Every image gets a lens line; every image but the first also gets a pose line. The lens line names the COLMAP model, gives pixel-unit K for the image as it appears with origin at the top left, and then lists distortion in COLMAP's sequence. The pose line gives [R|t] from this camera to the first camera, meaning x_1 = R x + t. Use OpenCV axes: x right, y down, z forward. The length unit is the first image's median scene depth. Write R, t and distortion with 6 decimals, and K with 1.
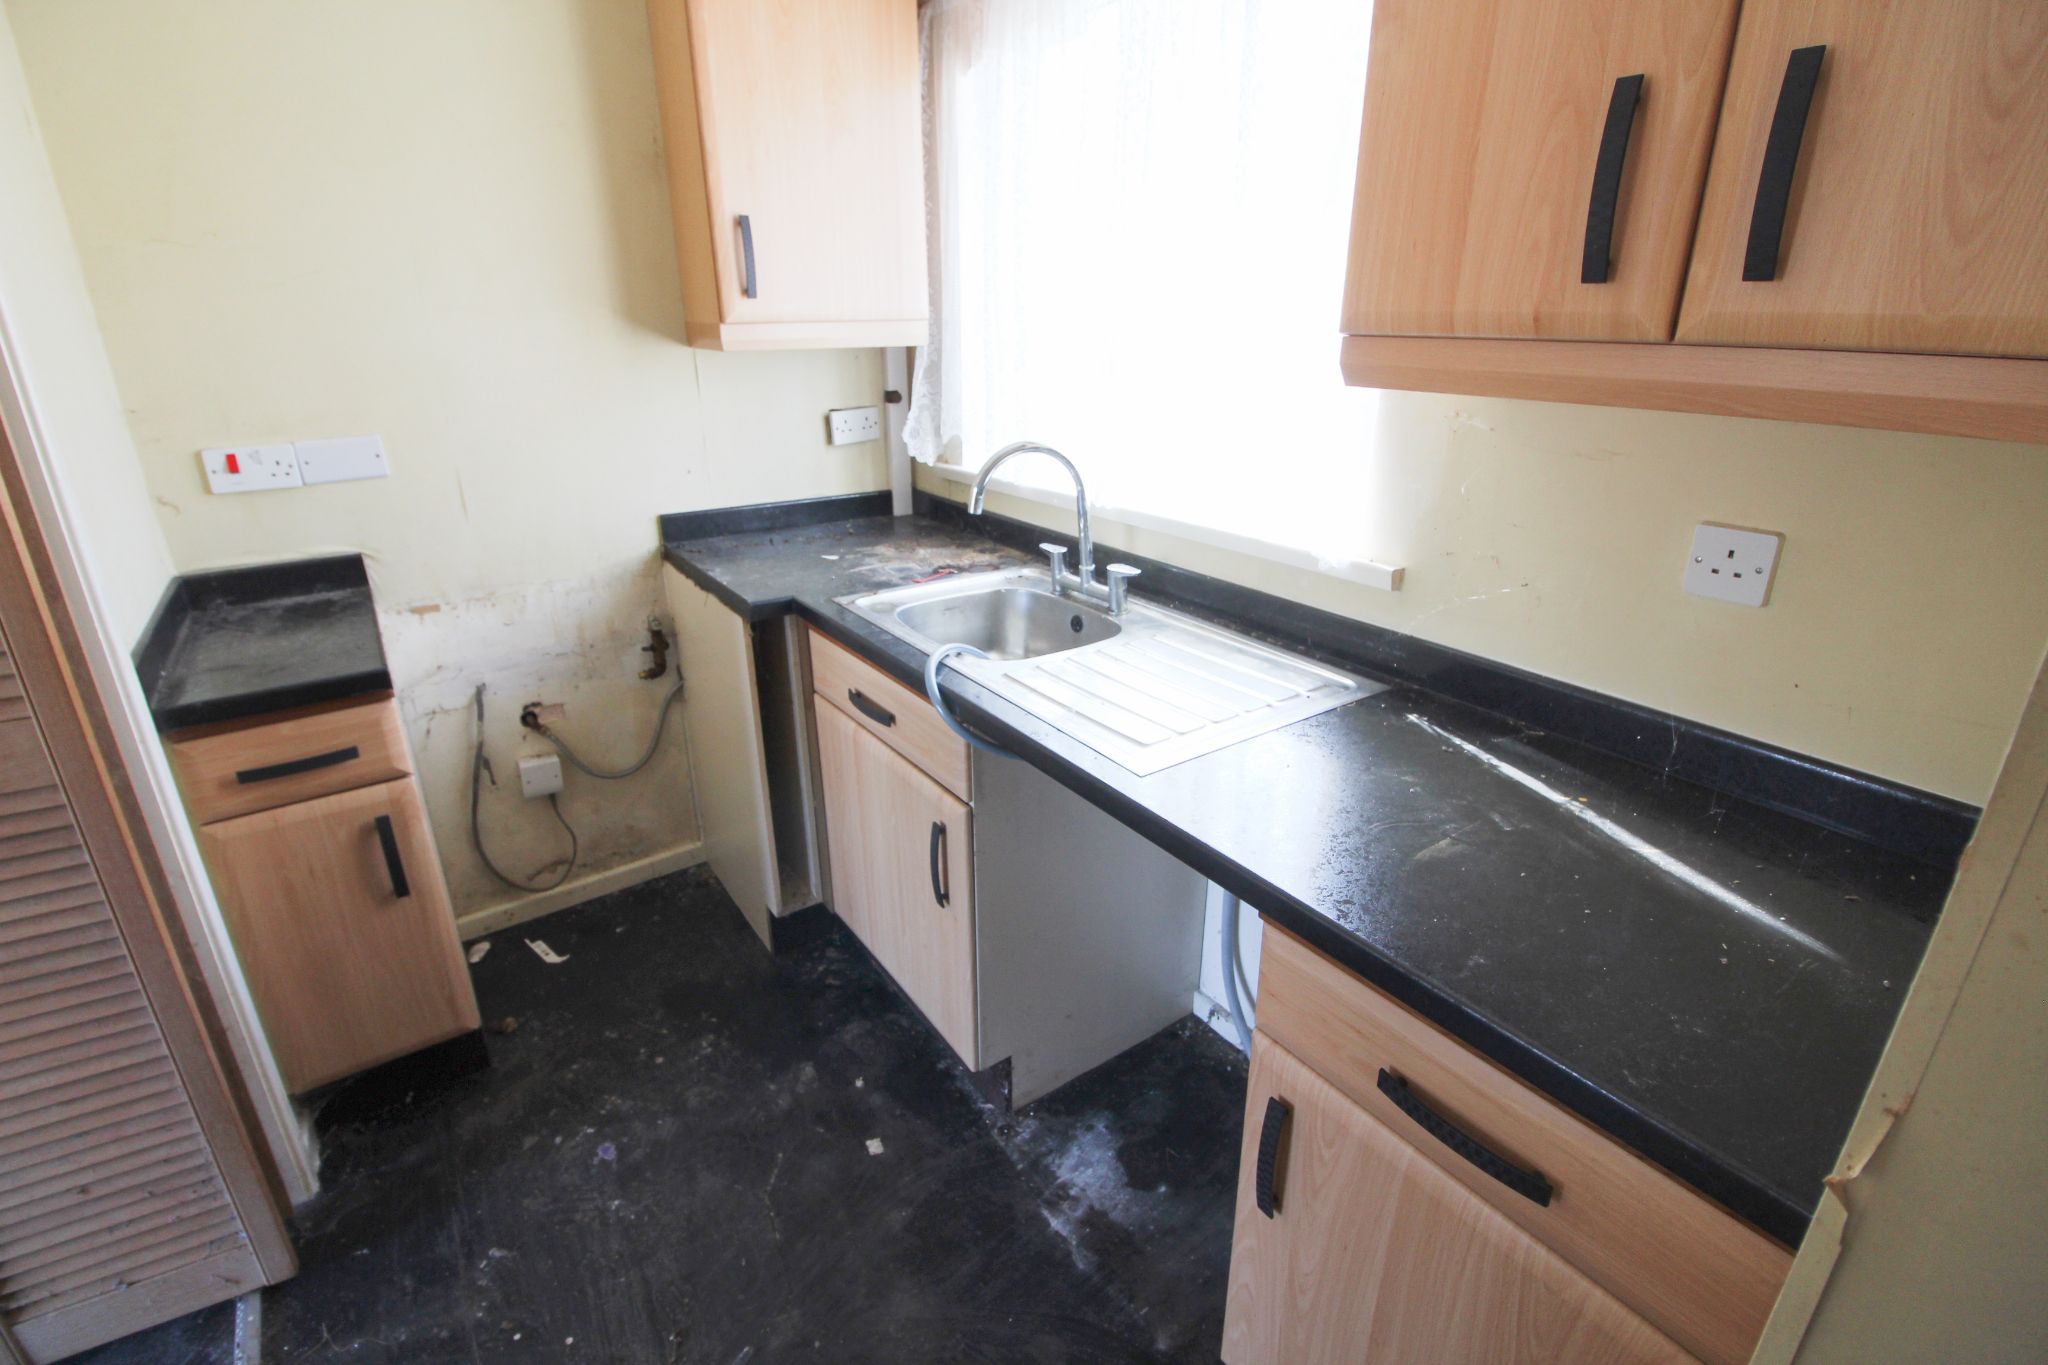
lens RADIAL K [[947.1, 0, 1022.3], [0, 947.1, 655.5], [0, 0, 1]] dist [-0.000632, -0.013520]
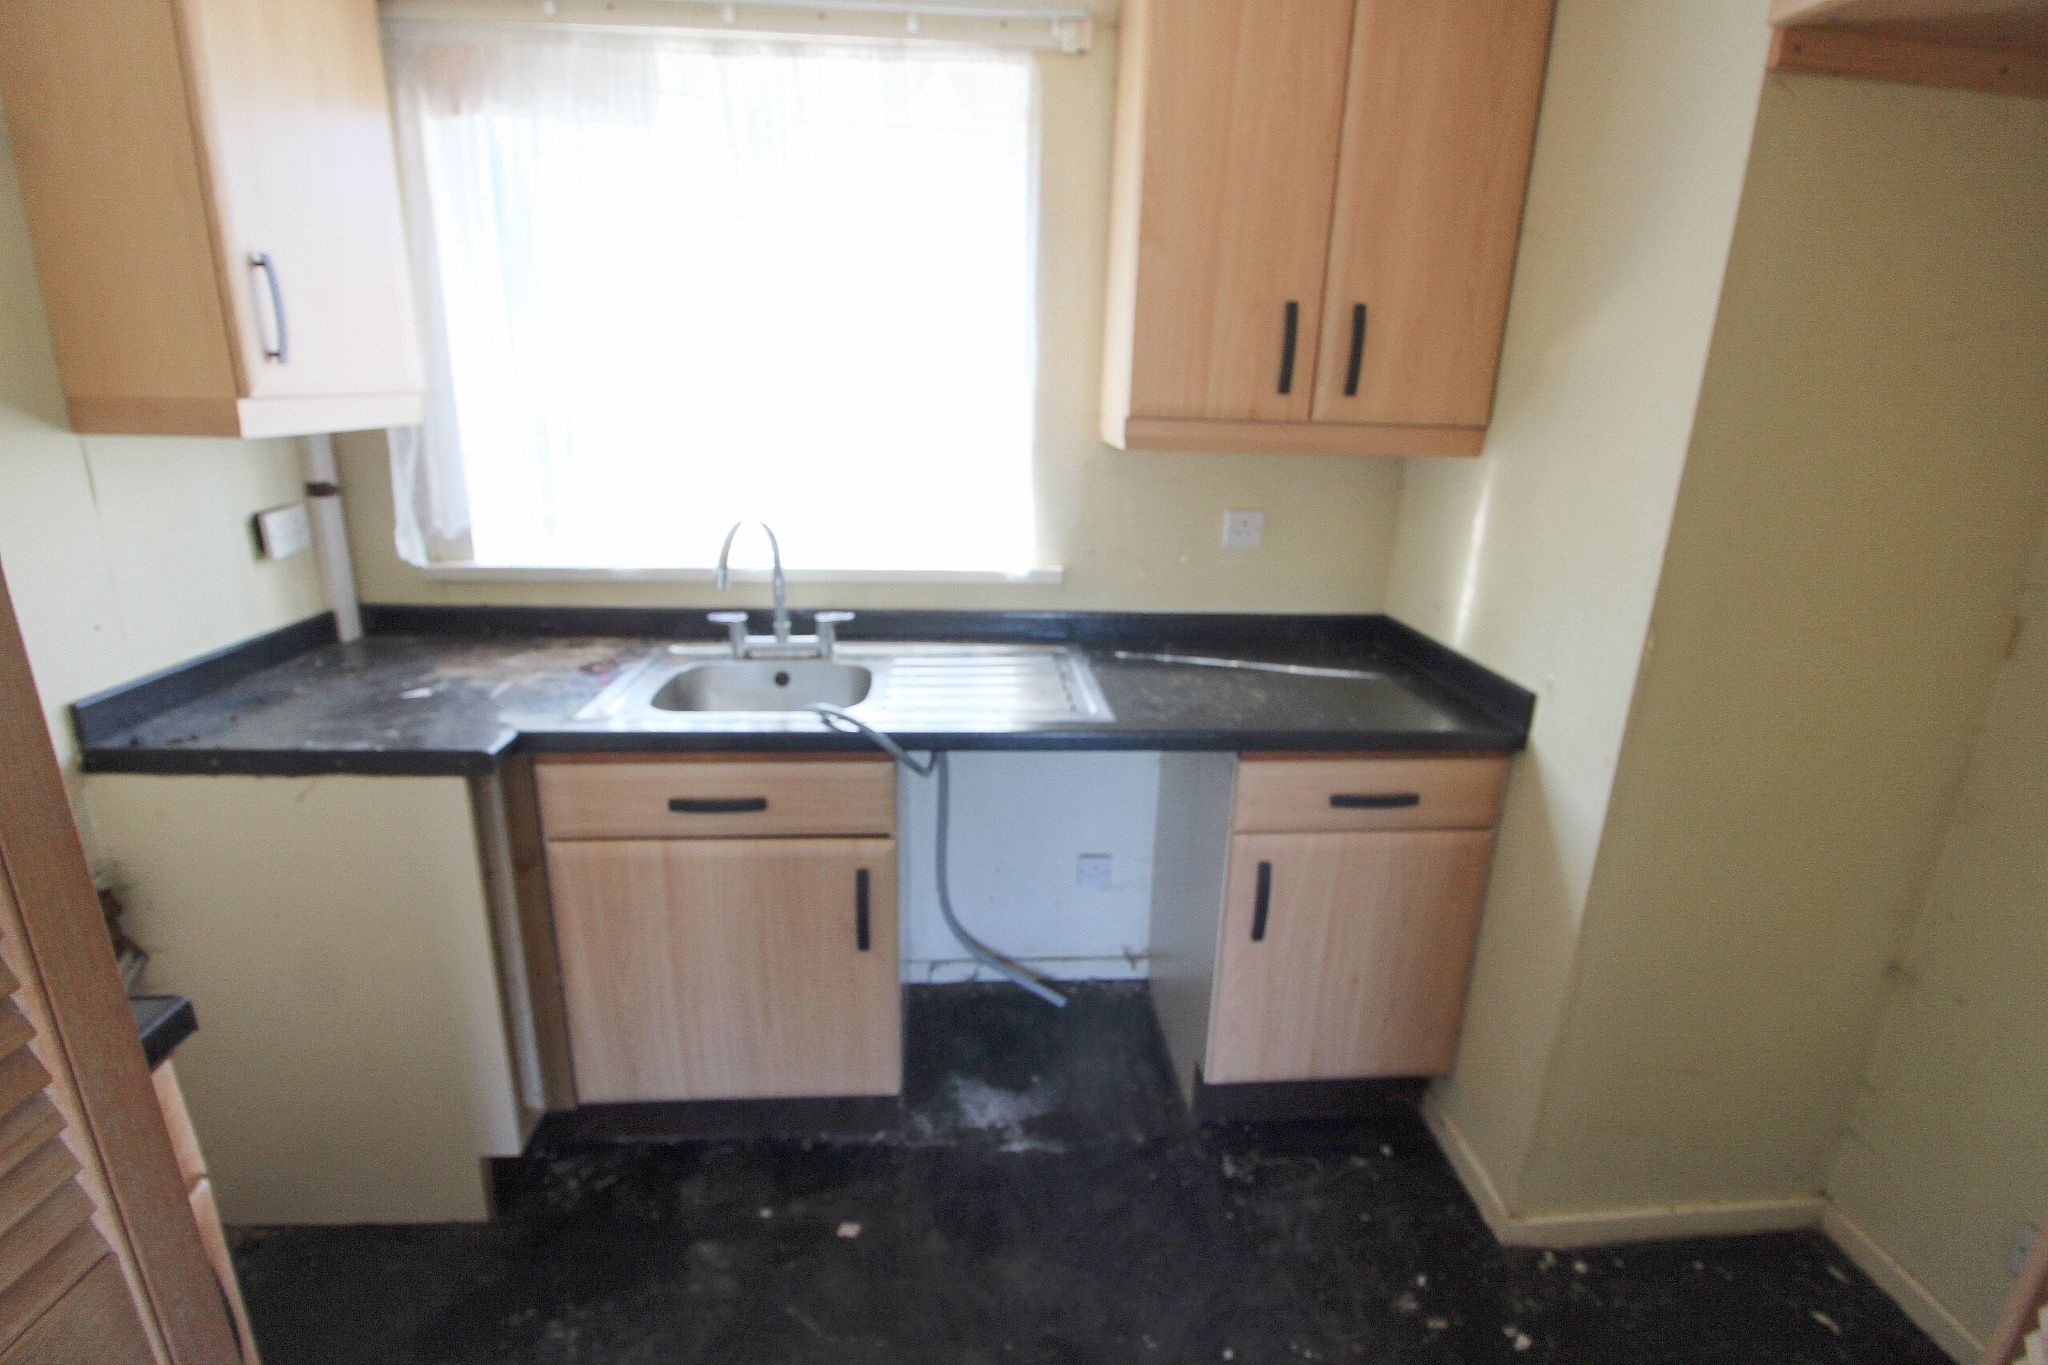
lens RADIAL K [[947.1, 0, 1022.3], [0, 947.1, 655.5], [0, 0, 1]] dist [-0.000632, -0.013520]
pose [[0.505618, -0.221751, 0.833773, -0.733866], [0.266914, 0.959199, 0.093246, -0.093291], [-0.820431, 0.175399, 0.544176, 0.211309]]
